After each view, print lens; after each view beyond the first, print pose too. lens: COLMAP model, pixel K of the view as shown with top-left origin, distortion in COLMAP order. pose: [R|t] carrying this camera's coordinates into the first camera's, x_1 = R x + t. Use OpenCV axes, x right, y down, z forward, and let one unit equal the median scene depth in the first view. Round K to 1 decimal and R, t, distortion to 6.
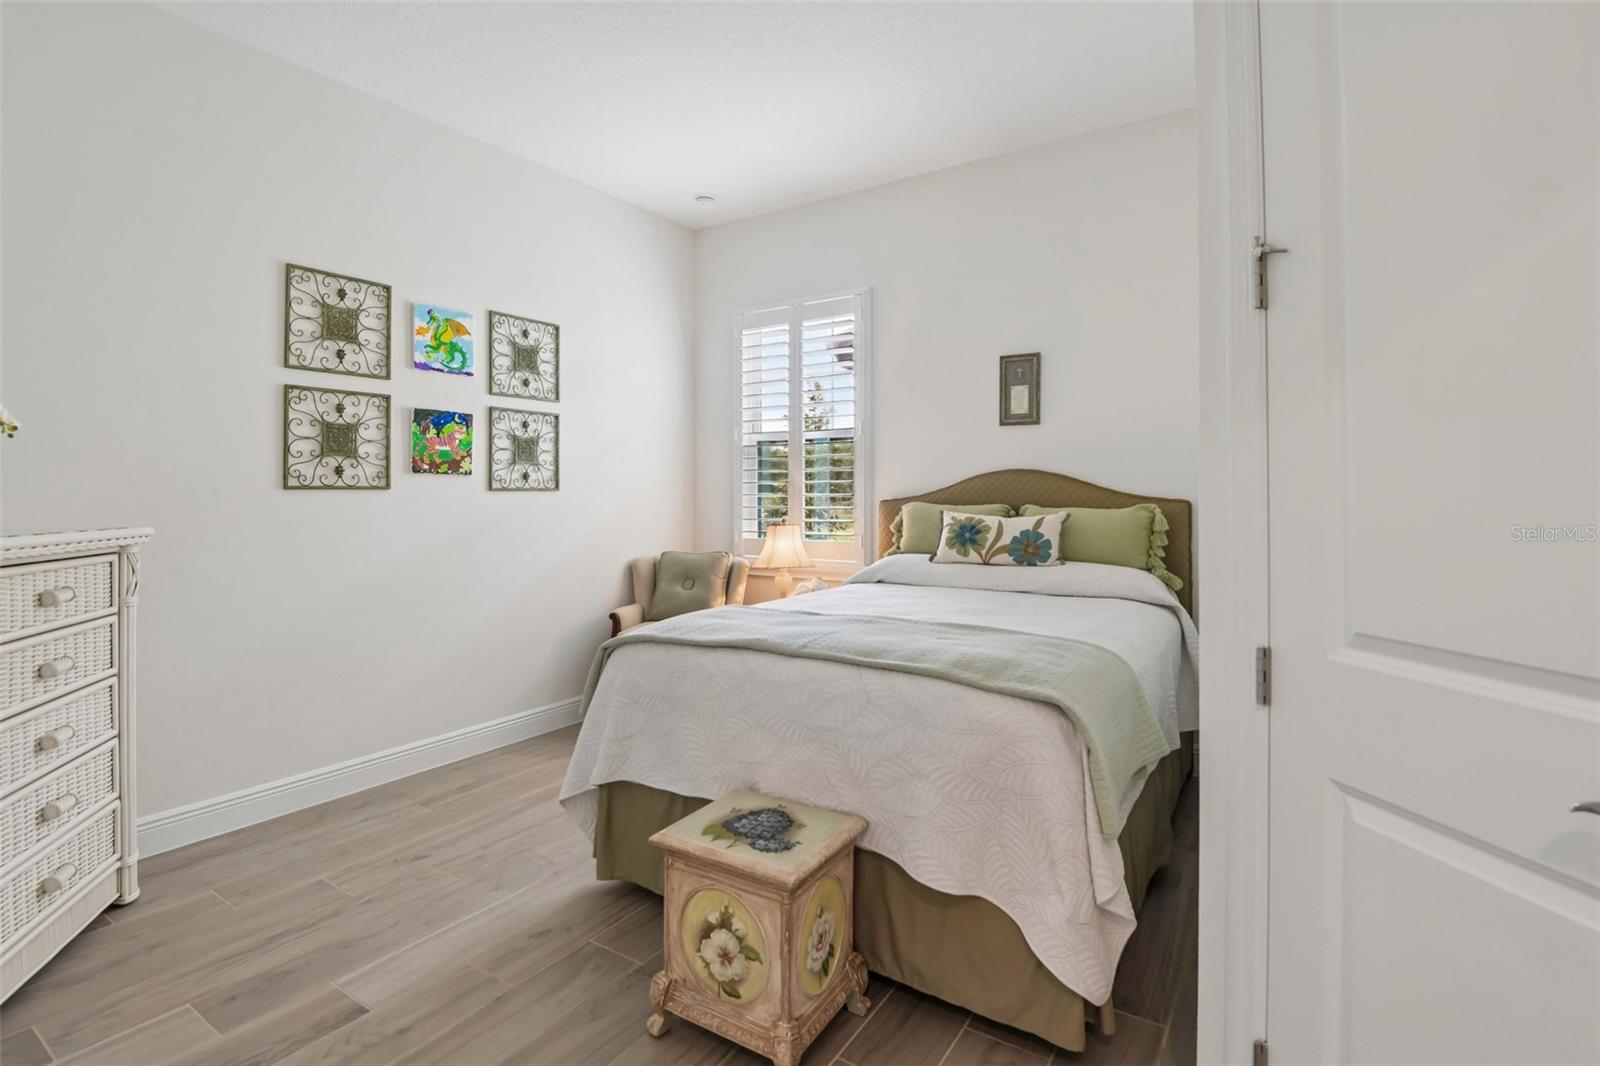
lens RADIAL K [[770.5, 0, 793.6], [0, 770.5, 494.1], [0, 0, 1]] dist [0.001053, -0.000015]
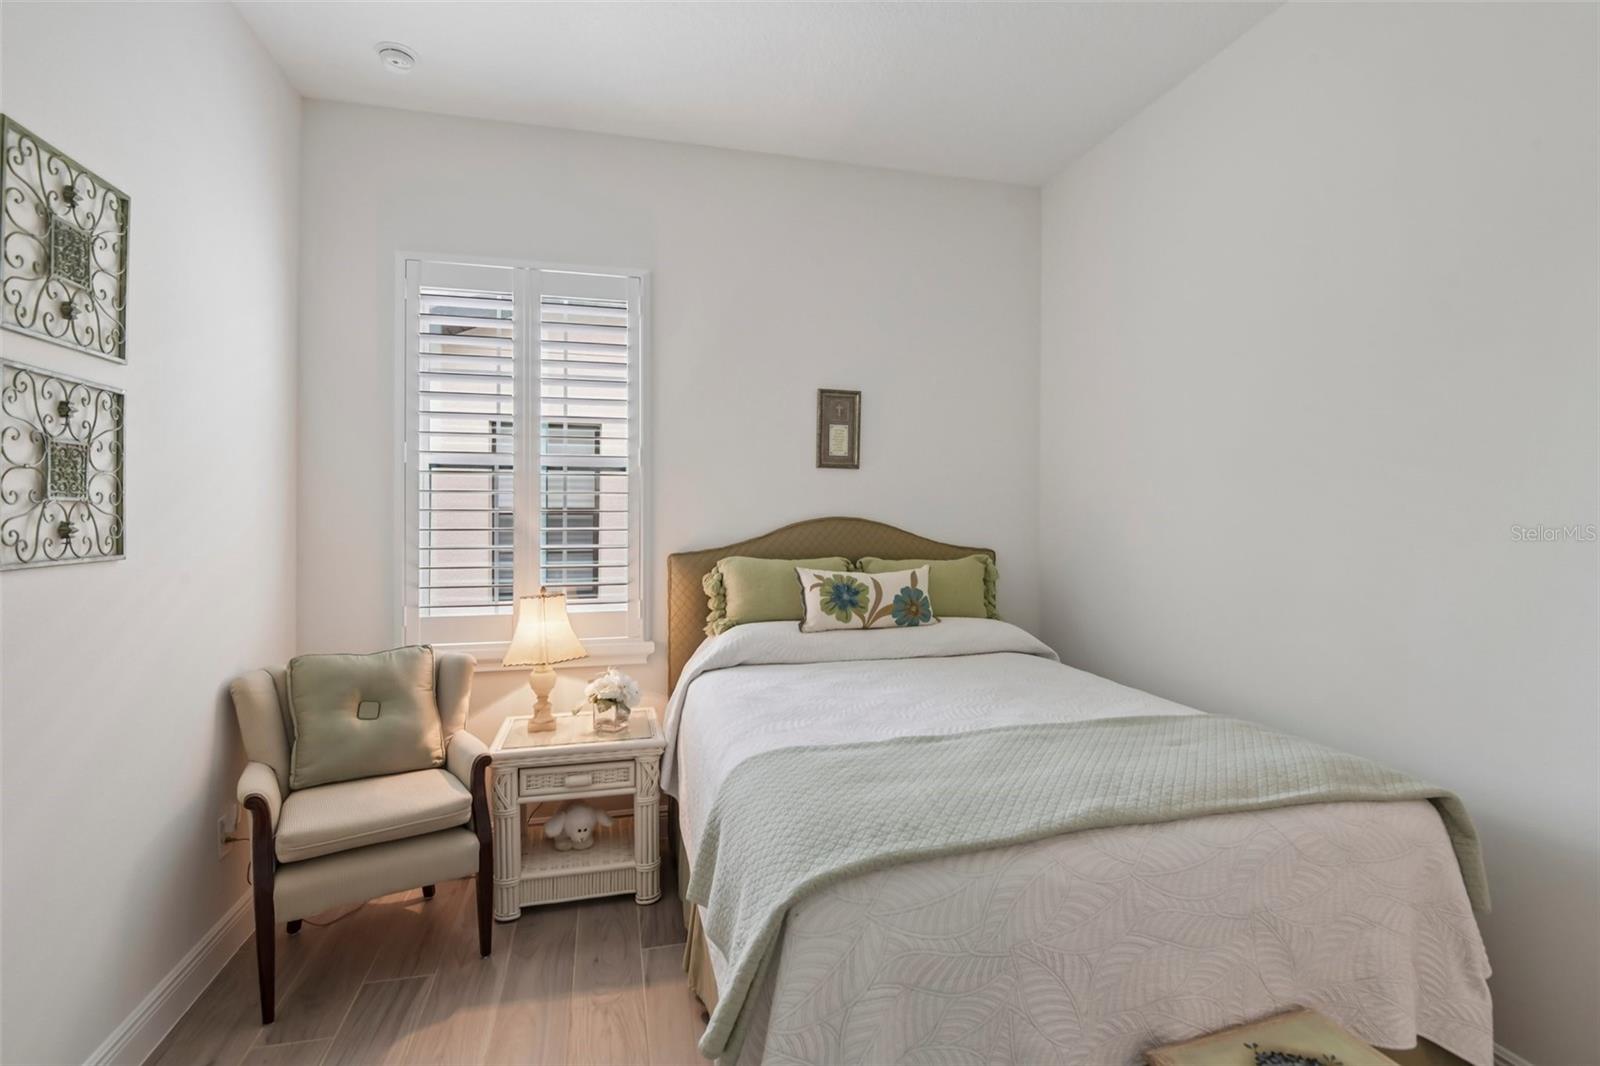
lens RADIAL K [[753.9, 0, 810.2], [0, 753.9, 523.1], [0, 0, 1]] dist [0.003023, -0.021690]
pose [[0.661536, -0.005465, 0.749894, -0.395327], [-0.004950, 0.999920, 0.011654, -0.035363], [-0.749897, -0.011422, 0.661456, 0.438266]]
